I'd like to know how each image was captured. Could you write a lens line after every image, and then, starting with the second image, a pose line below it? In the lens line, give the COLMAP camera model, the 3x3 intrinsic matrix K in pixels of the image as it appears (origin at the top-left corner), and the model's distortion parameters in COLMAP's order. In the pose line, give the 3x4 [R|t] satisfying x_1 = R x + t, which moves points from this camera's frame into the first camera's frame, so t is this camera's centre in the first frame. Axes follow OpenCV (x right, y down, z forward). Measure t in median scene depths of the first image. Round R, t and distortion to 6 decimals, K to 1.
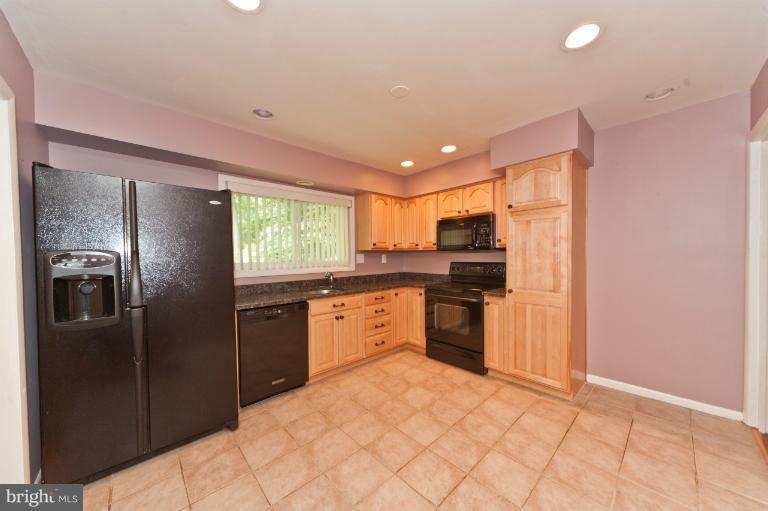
lens RADIAL K [[270.2, 0, 379.0], [0, 270.2, 257.2], [0, 0, 1]] dist [-0.002702, 0.000020]
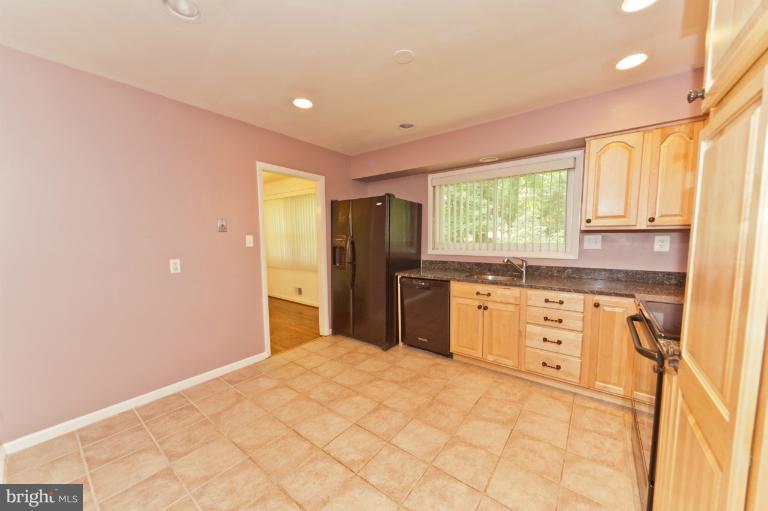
lens RADIAL K [[270.2, 0, 379.7], [0, 270.2, 258.9], [0, 0, 1]] dist [-0.002702, 0.000020]
pose [[0.164473, 0.093035, -0.981984, 0.752320], [0.000404, 0.995536, 0.094386, -0.025480], [0.986381, -0.015920, 0.163701, 0.584887]]
